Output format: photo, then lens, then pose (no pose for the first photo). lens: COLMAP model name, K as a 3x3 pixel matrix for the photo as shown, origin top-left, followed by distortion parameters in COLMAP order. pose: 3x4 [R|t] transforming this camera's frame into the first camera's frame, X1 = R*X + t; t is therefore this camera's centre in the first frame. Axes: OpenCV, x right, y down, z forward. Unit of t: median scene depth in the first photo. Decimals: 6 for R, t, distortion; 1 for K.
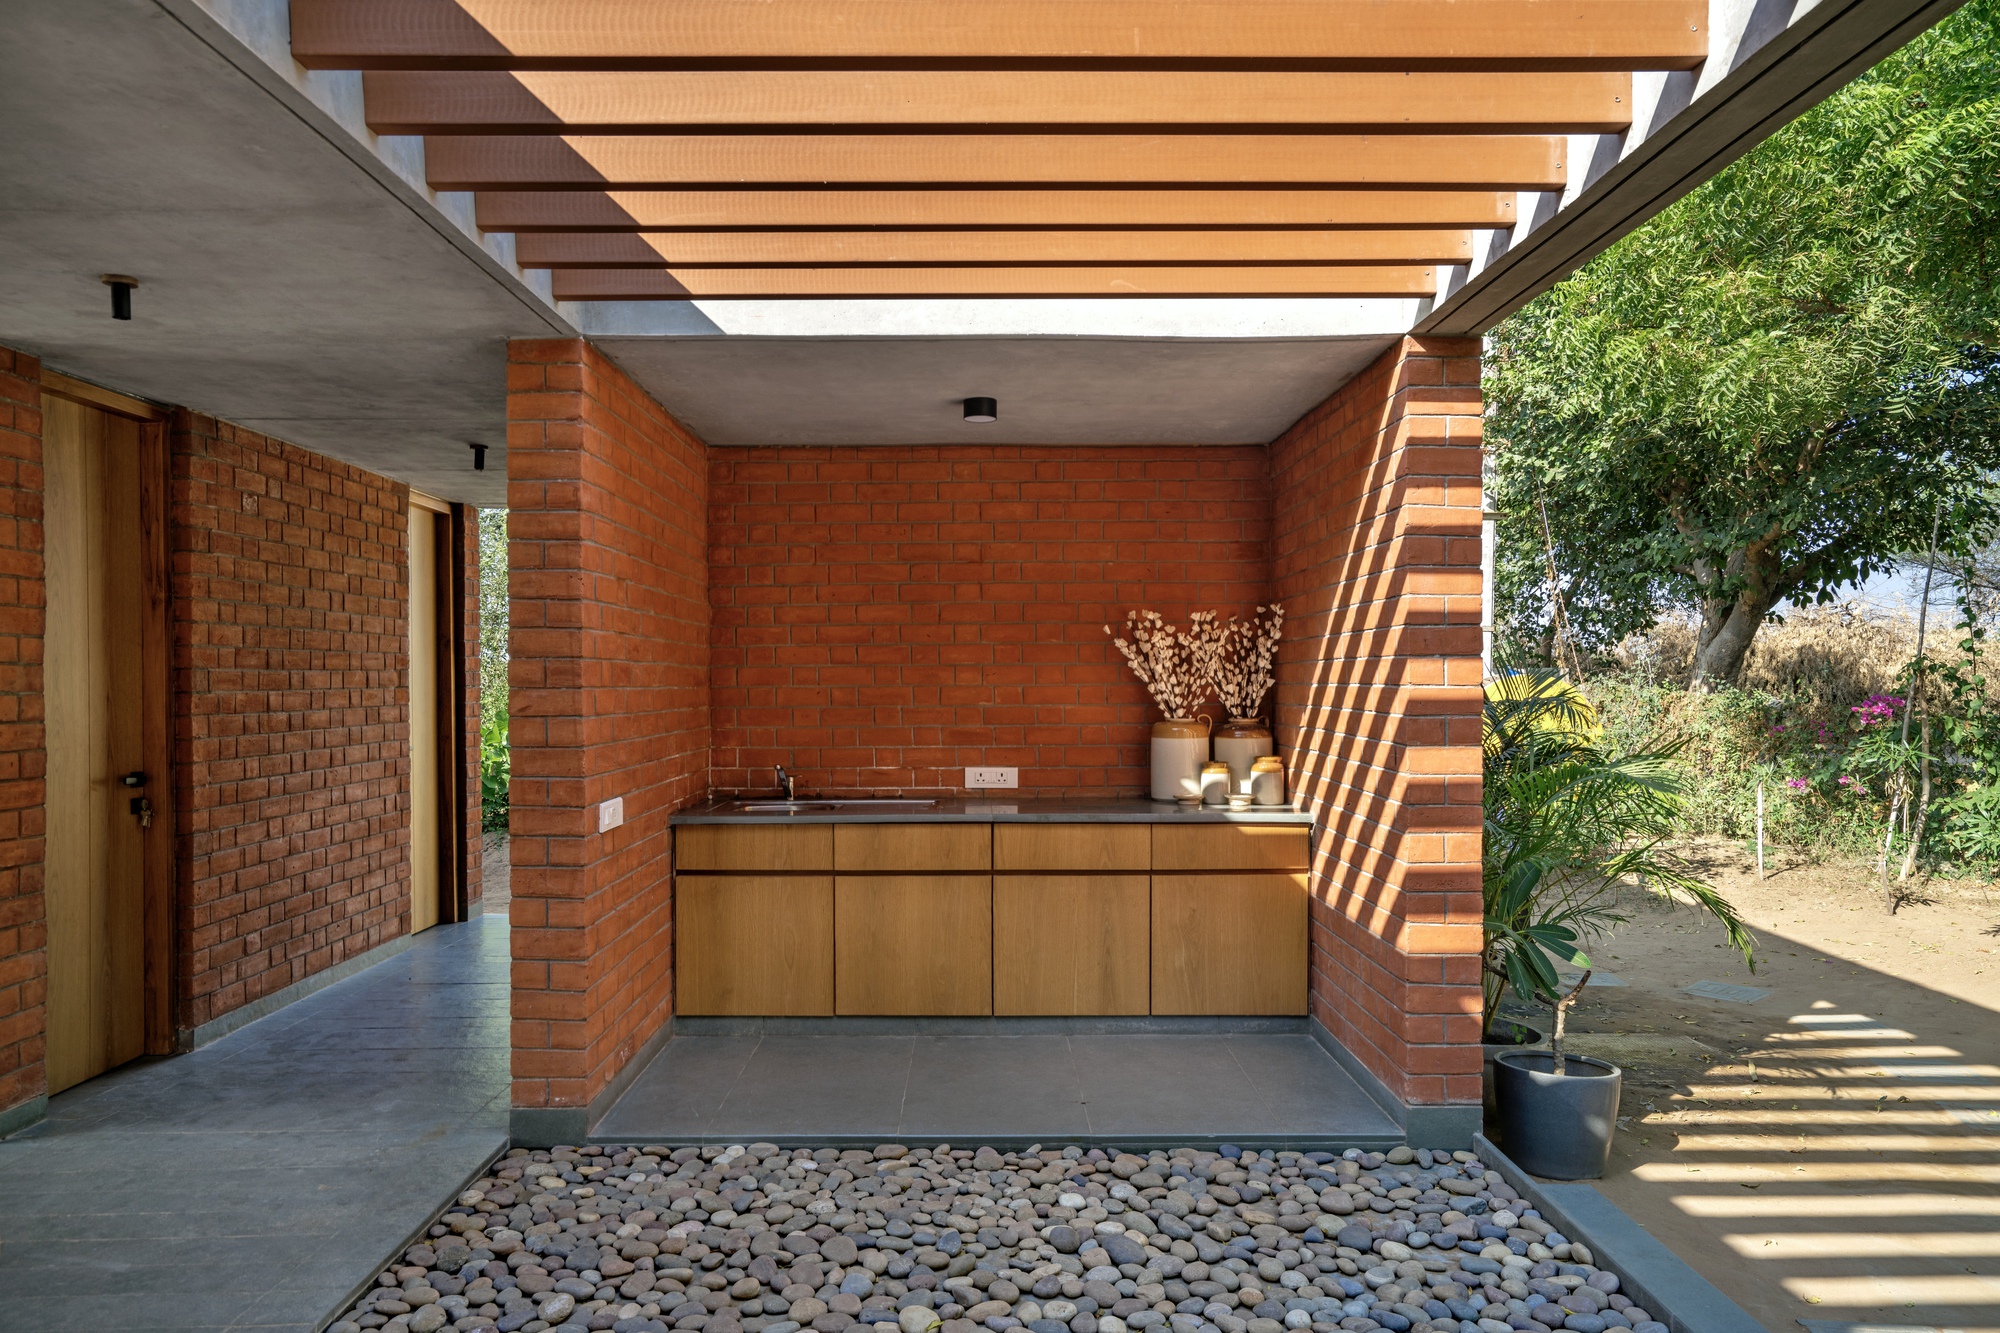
lens RADIAL K [[1284.0, 0, 997.2], [0, 1284.0, 671.5], [0, 0, 1]] dist [-0.001330, -0.000258]
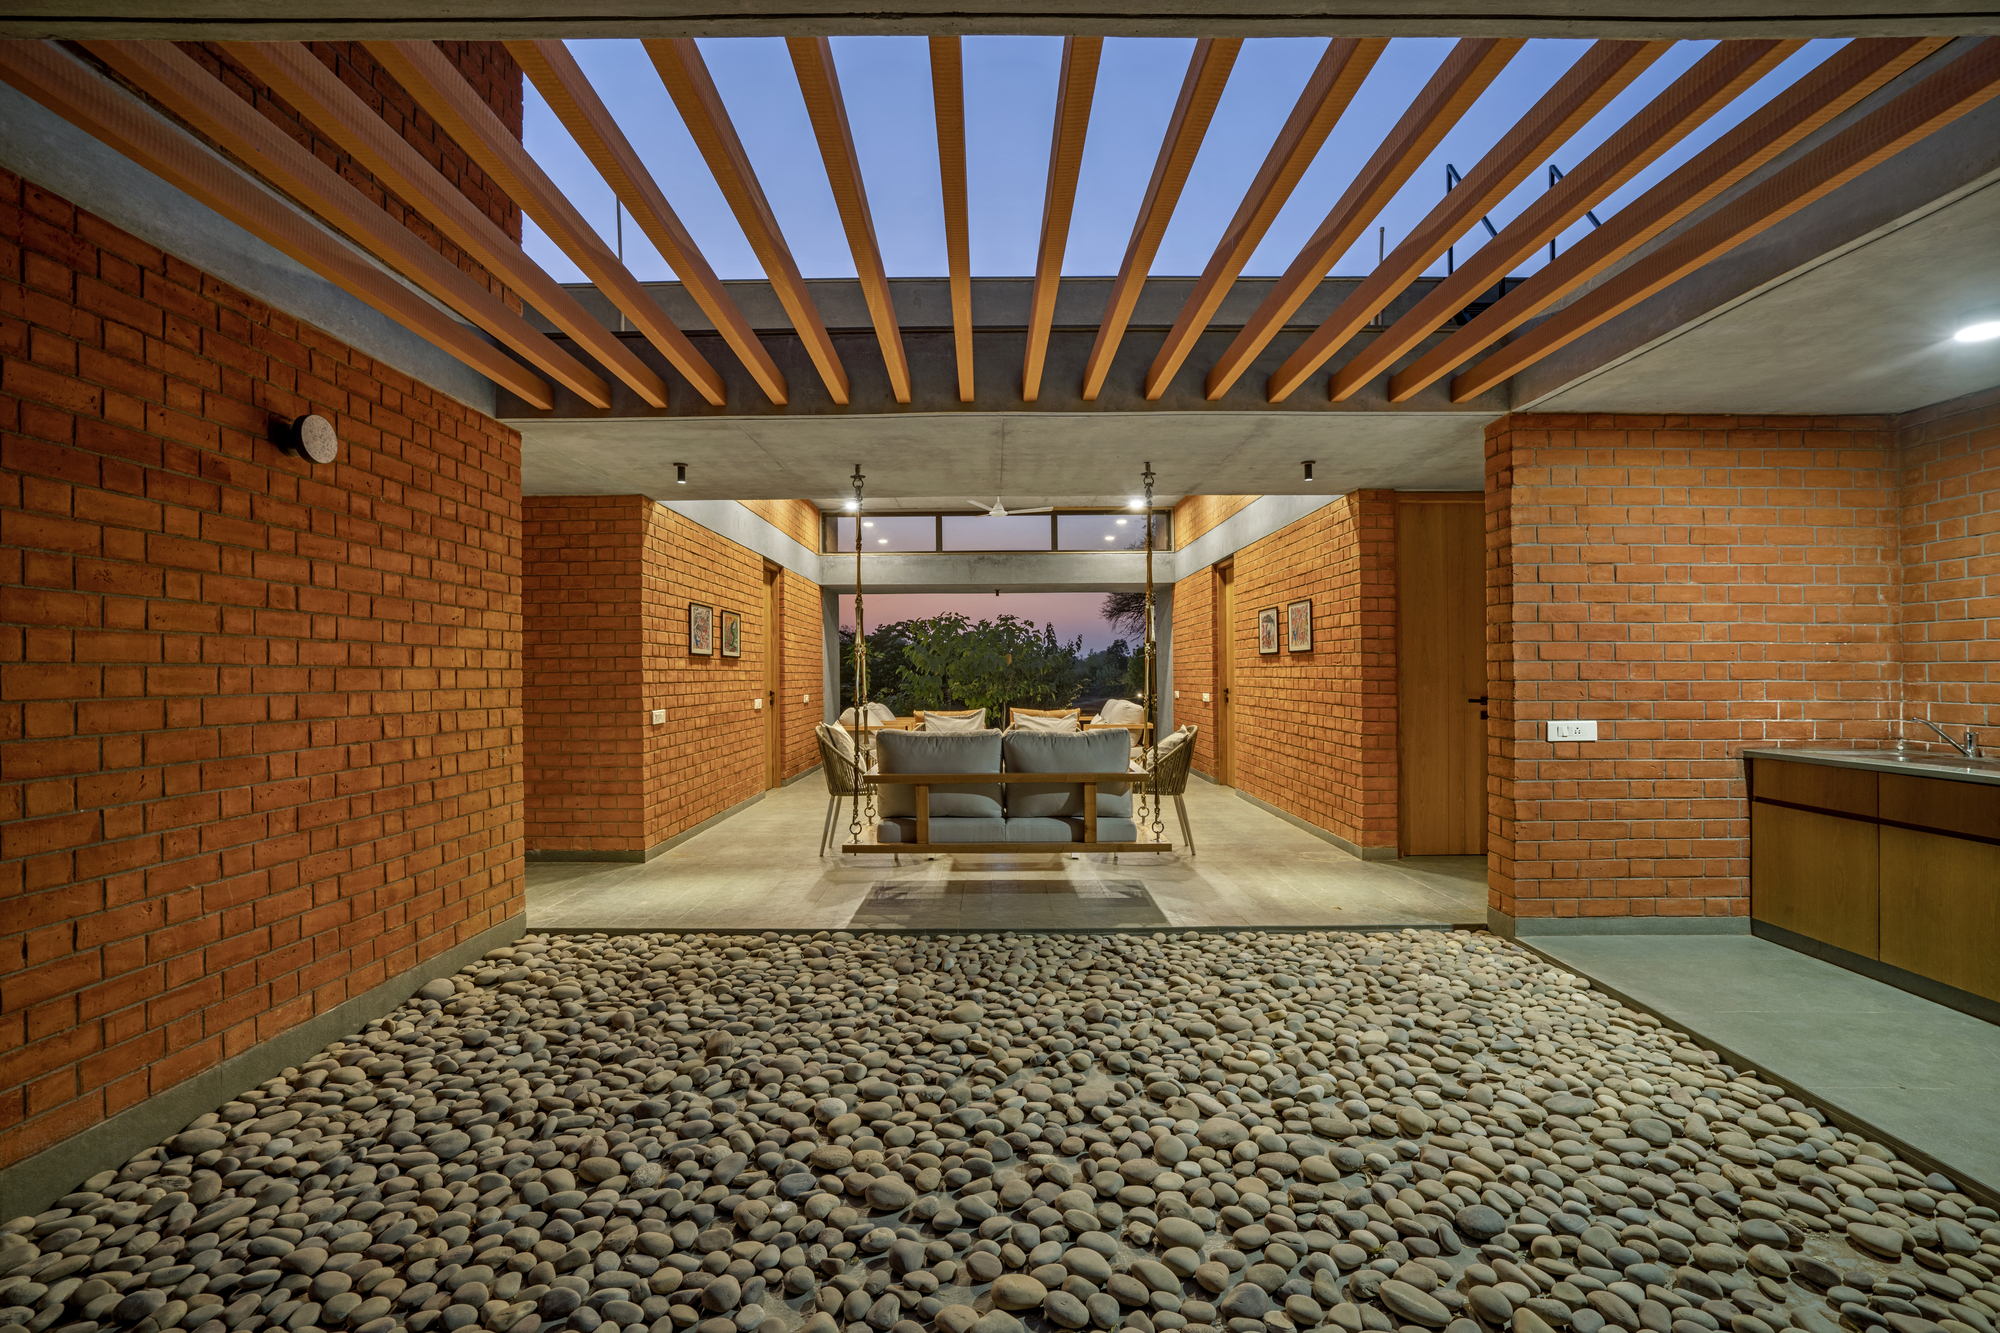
lens RADIAL K [[902.2, 0, 996.7], [0, 902.2, 668.7], [0, 0, 1]] dist [-0.020016, -0.000147]
pose [[-0.006458, -0.000283, -0.999979, 0.744083], [0.008192, 0.999966, -0.000336, 0.040098], [0.999946, -0.008194, -0.006455, 0.396892]]
